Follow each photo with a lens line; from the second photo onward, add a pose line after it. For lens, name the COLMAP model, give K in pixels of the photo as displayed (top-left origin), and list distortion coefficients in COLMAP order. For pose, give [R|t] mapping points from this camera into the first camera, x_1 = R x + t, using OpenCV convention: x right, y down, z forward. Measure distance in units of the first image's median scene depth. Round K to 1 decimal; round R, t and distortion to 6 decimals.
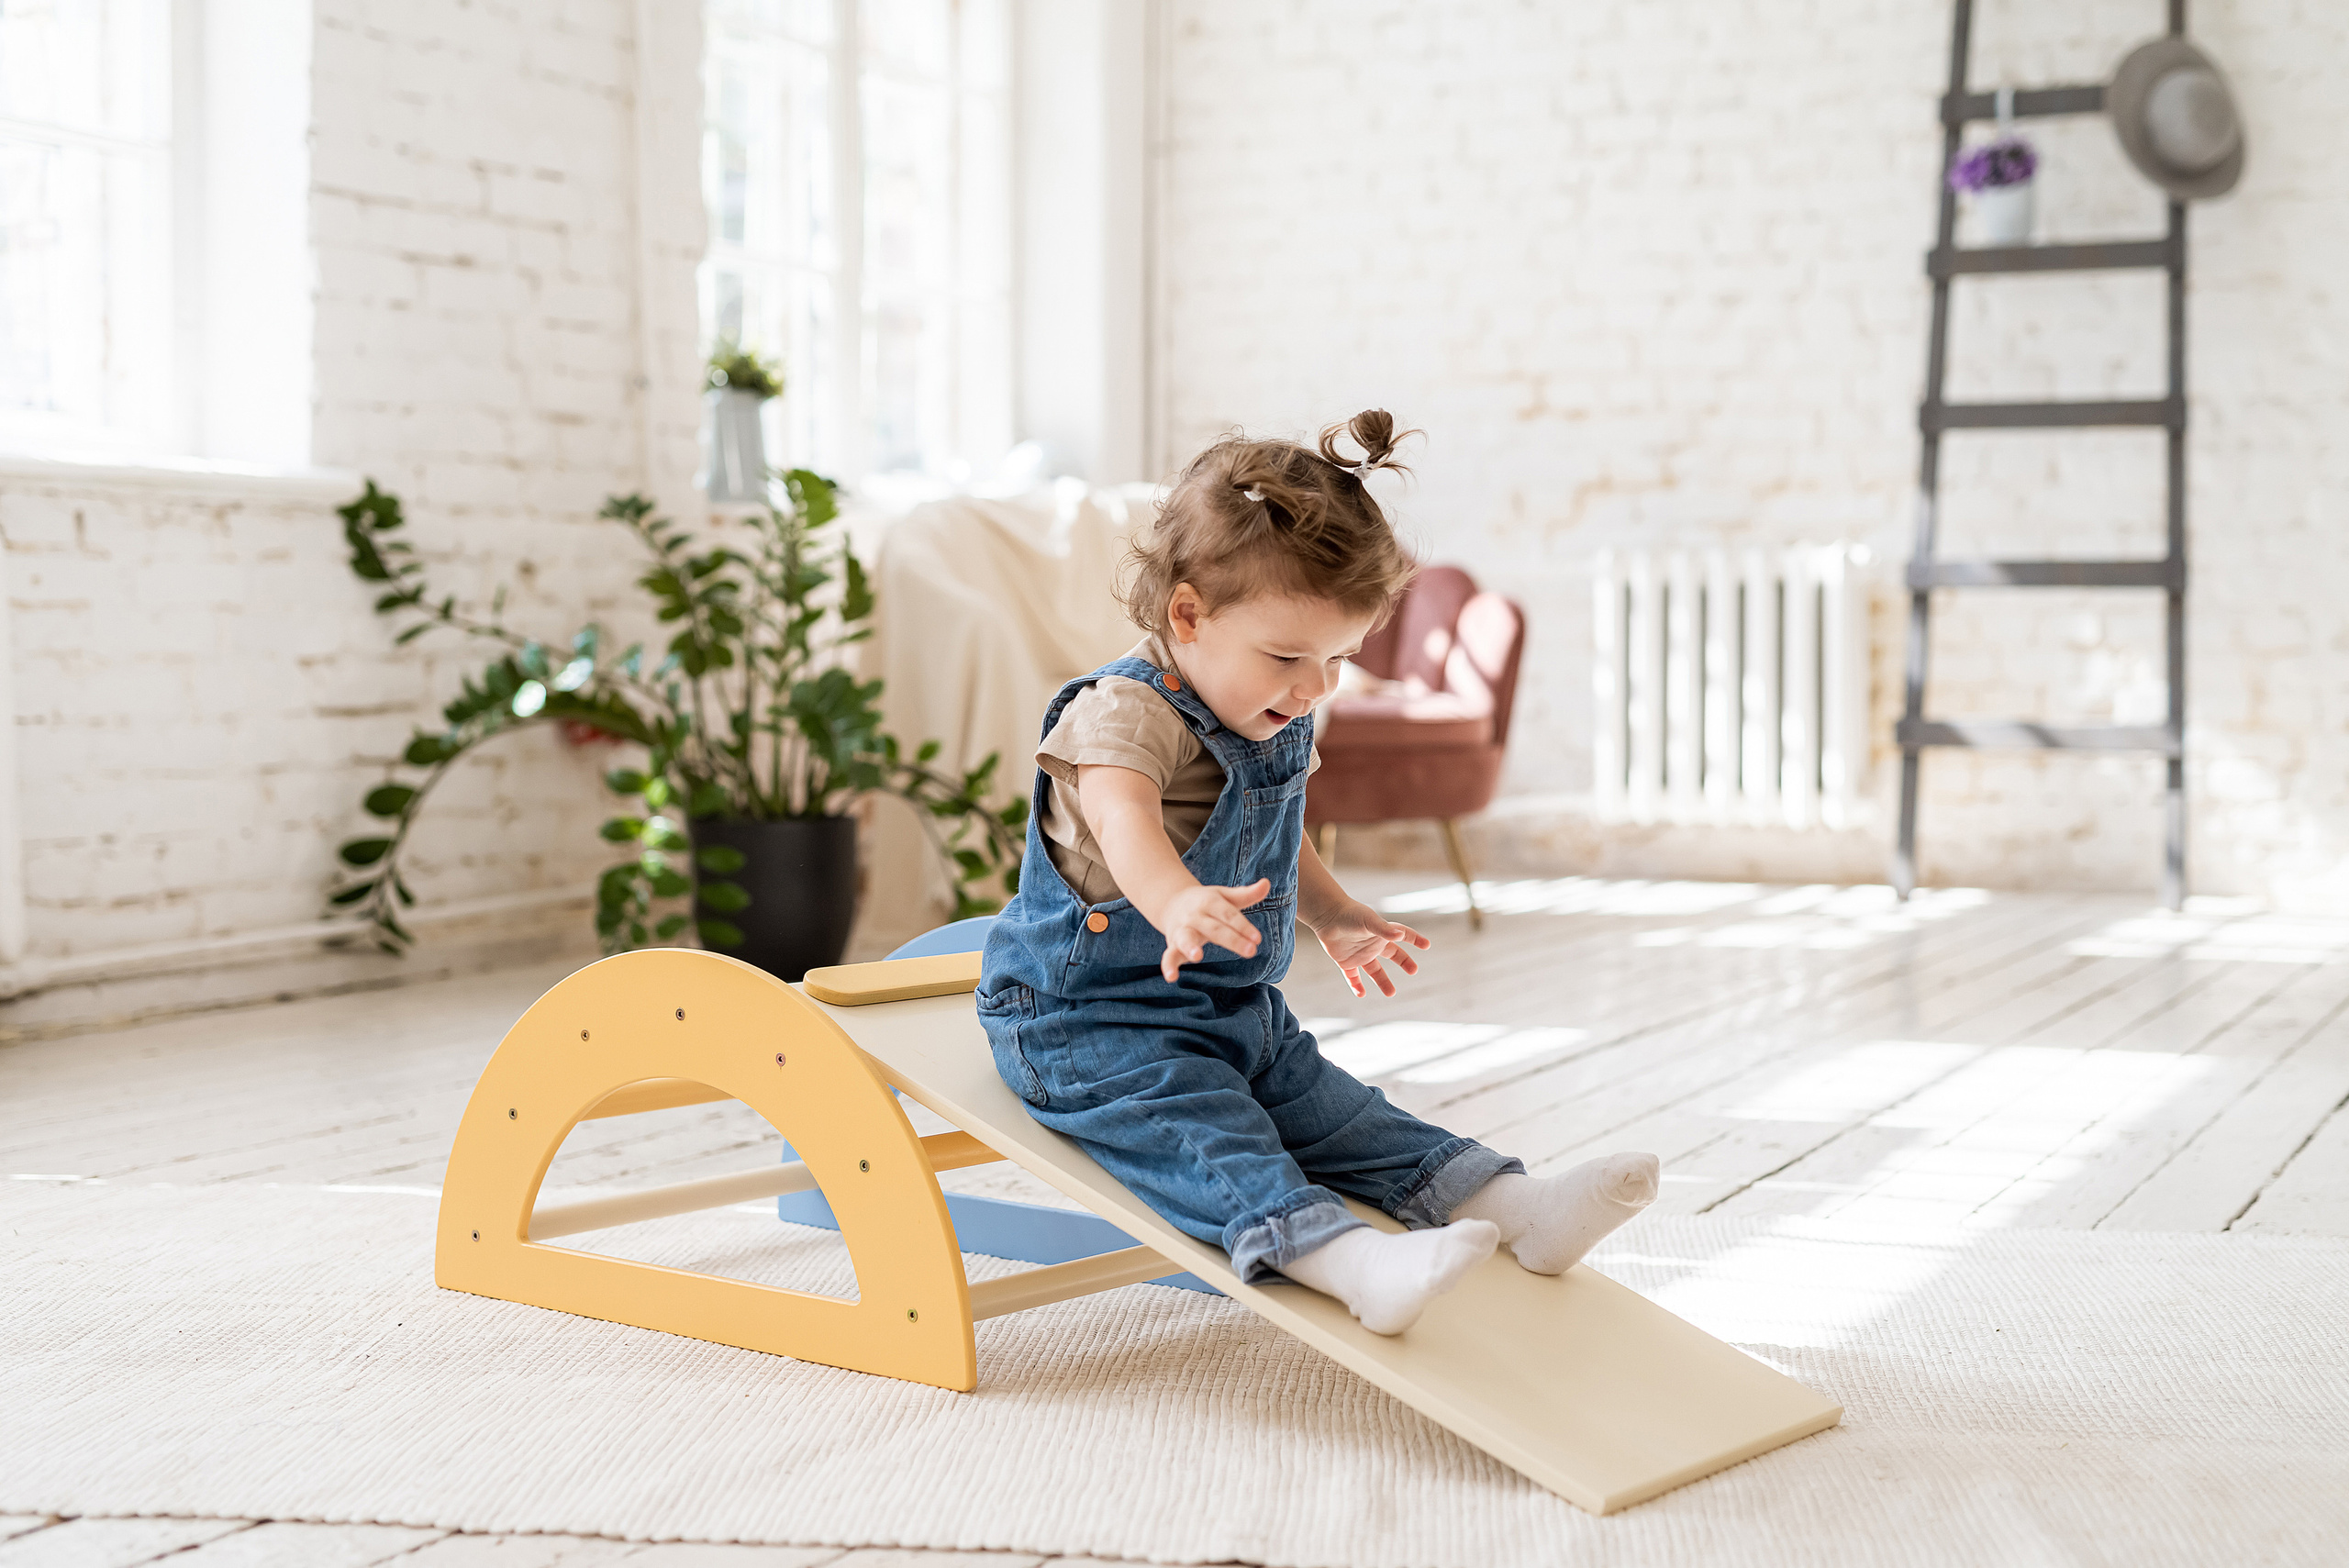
lens RADIAL K [[3289.5, 0, 1174.5], [0, 3289.5, 784.0], [0, 0, 1]] dist [0.011956, -0.041213]
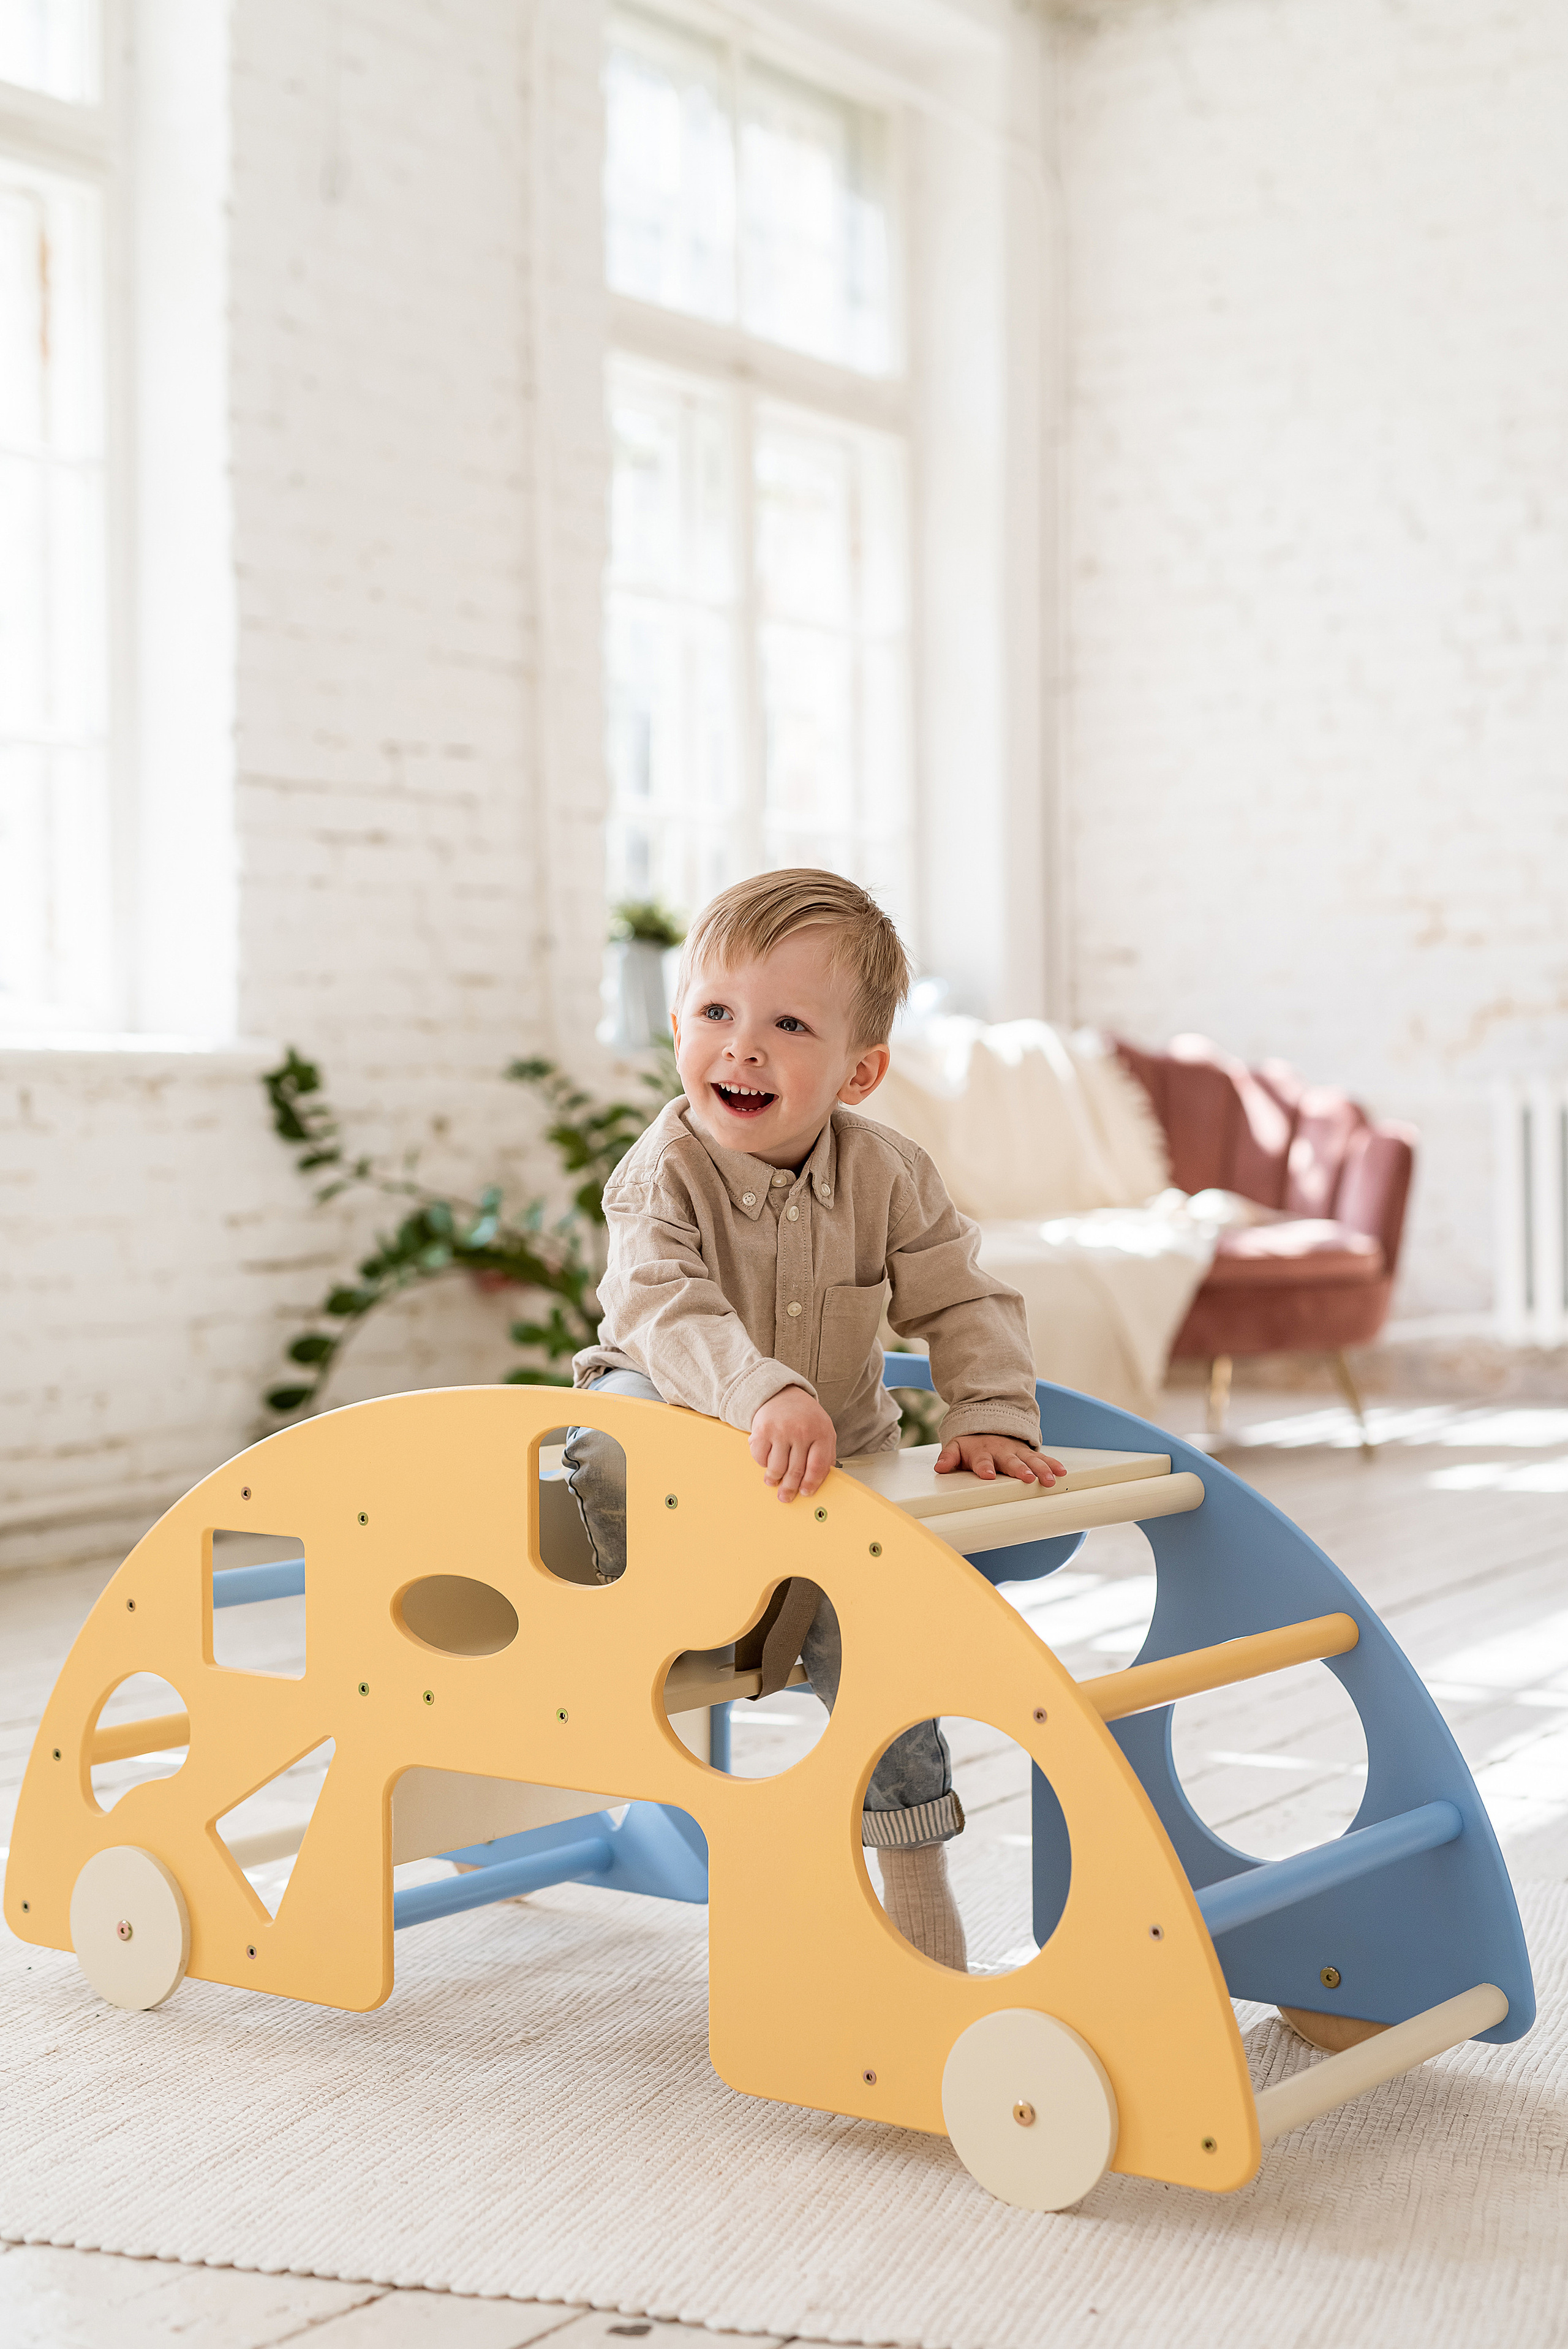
lens RADIAL K [[3404.9, 0, 784.0], [0, 3404.9, 1174.5], [0, 0, 1]] dist [0.008599, -0.020440]
pose [[0.994230, -0.013891, -0.106365, 0.029531], [0.010978, 0.999550, -0.027924, -0.018233], [0.106705, 0.026595, 0.993935, -0.073898]]
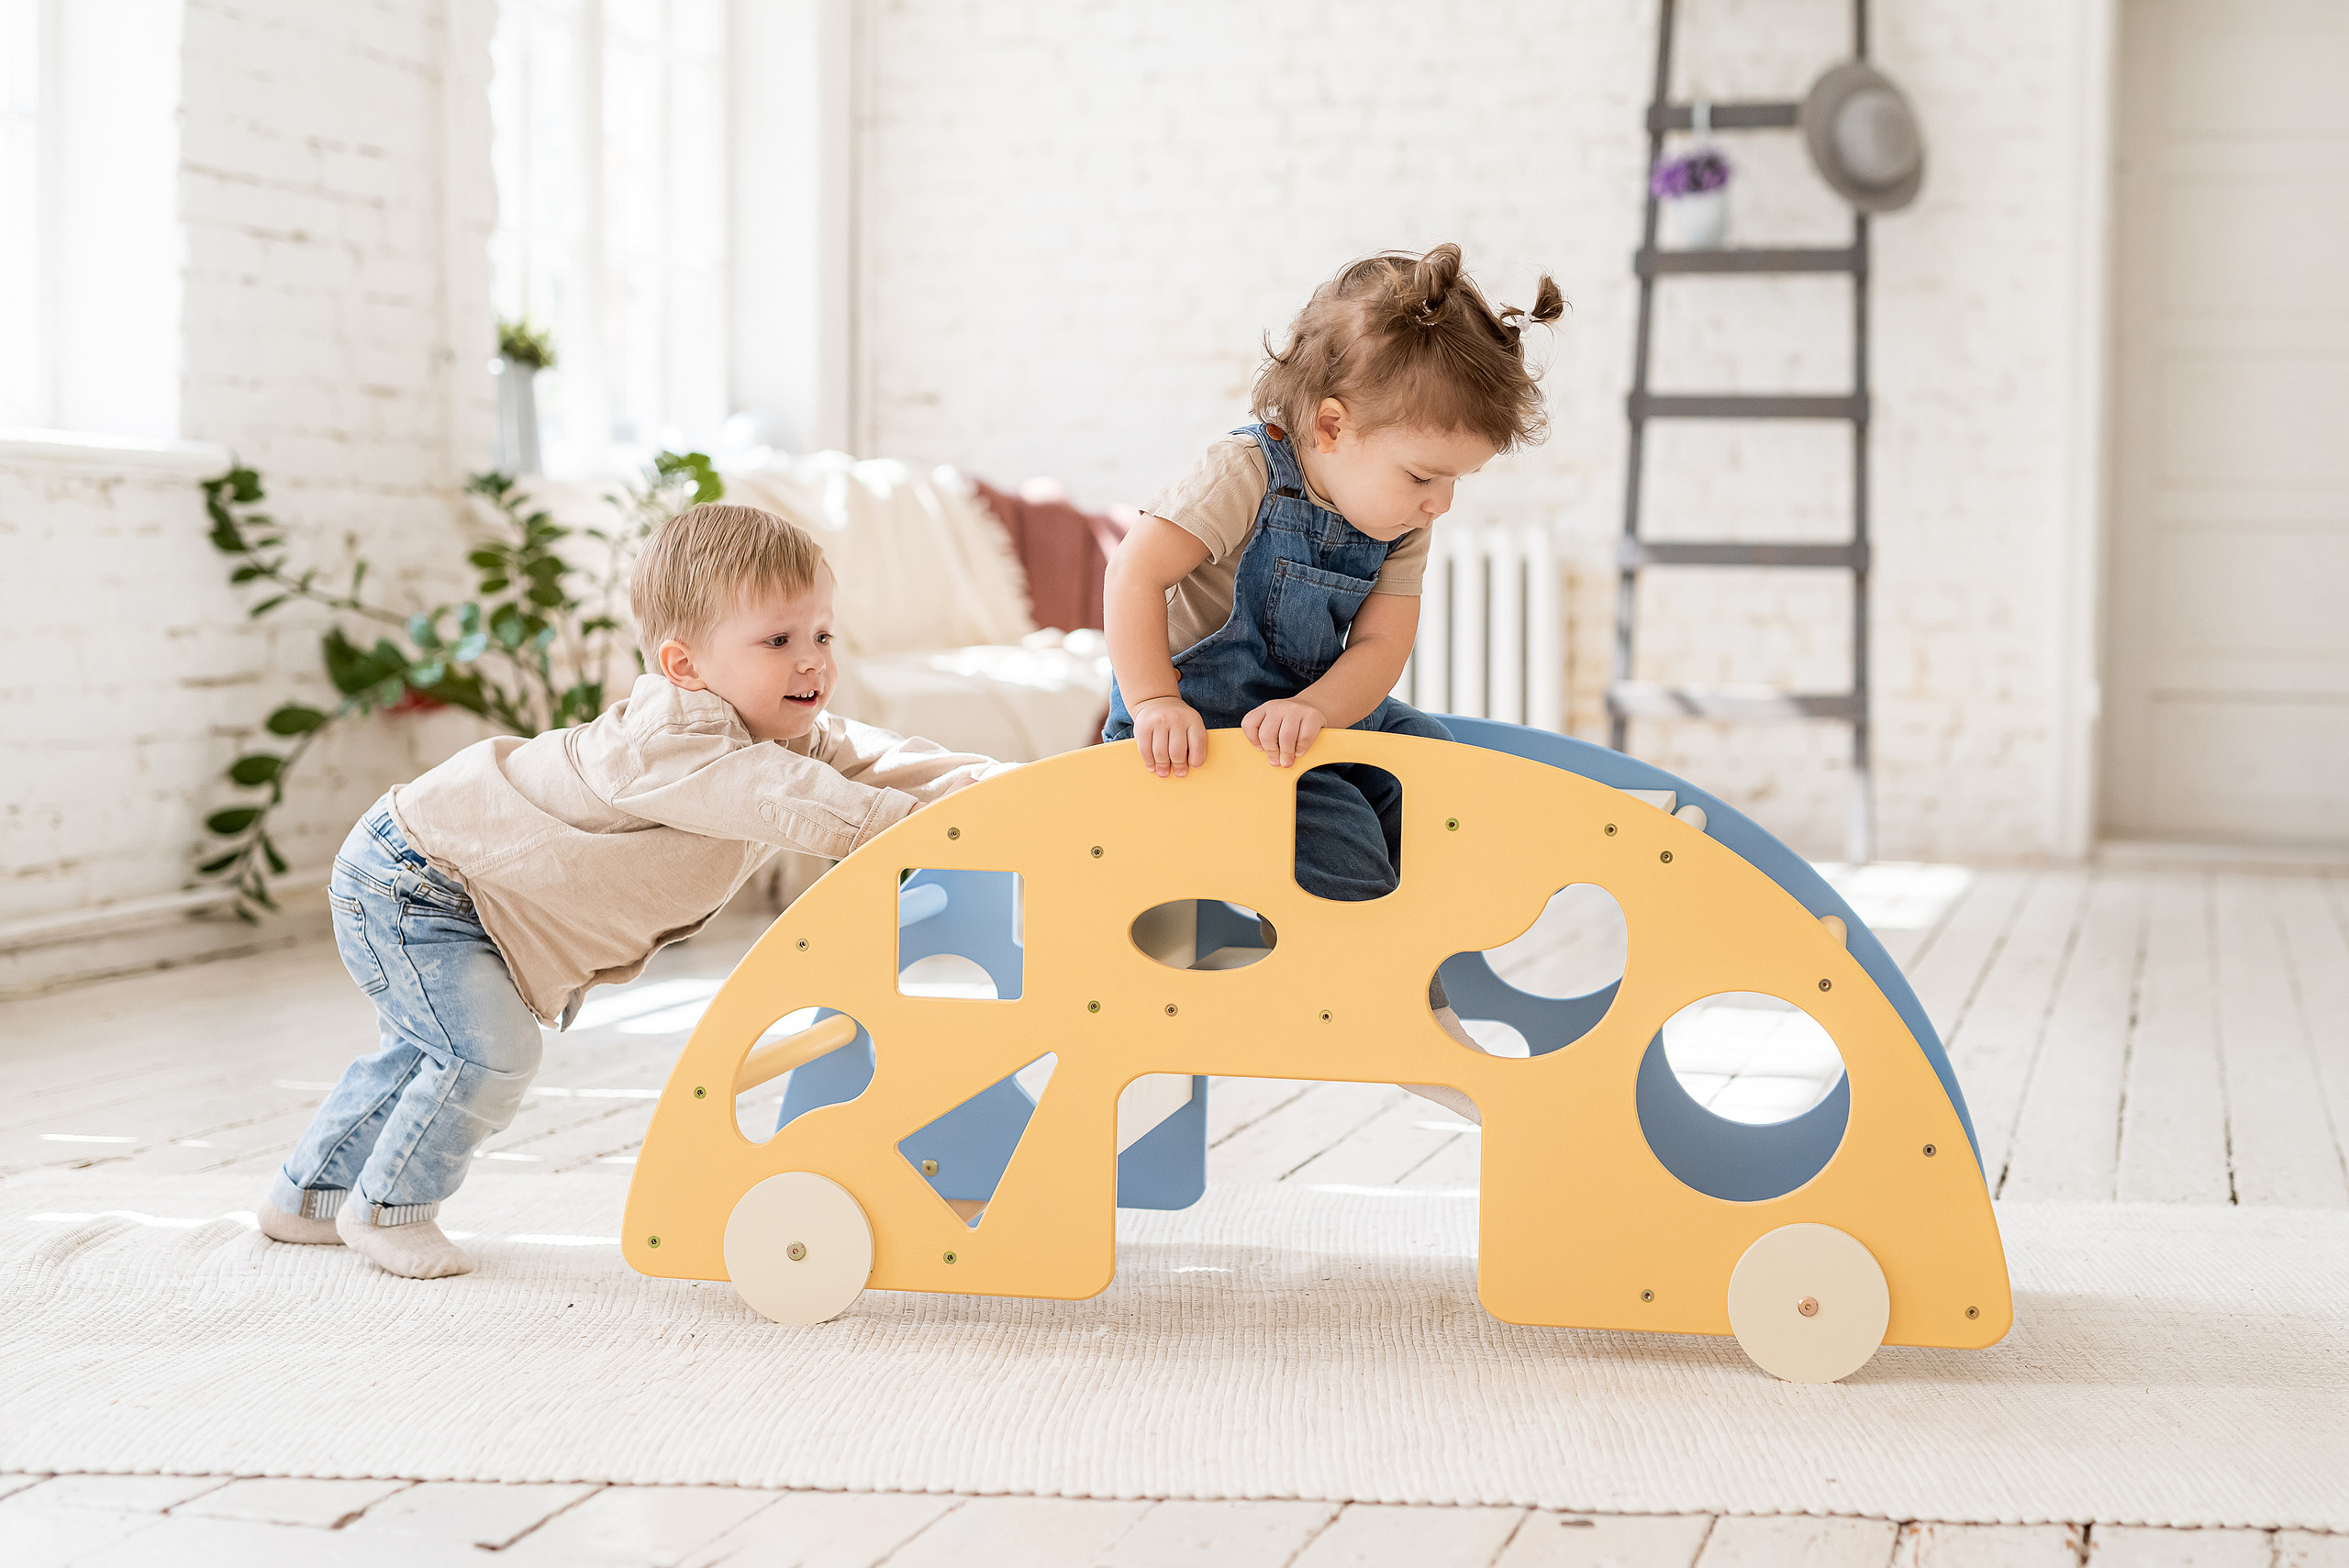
lens RADIAL K [[3569.7, 0, 1246.8], [0, 3569.7, 732.6], [0, 0, 1]] dist [0.012934, 0.031222]
pose [[0.980181, -0.000976, 0.198102, -0.149081], [0.001794, 0.999991, -0.003949, -0.001632], [-0.198097, 0.004226, 0.980173, -0.133392]]
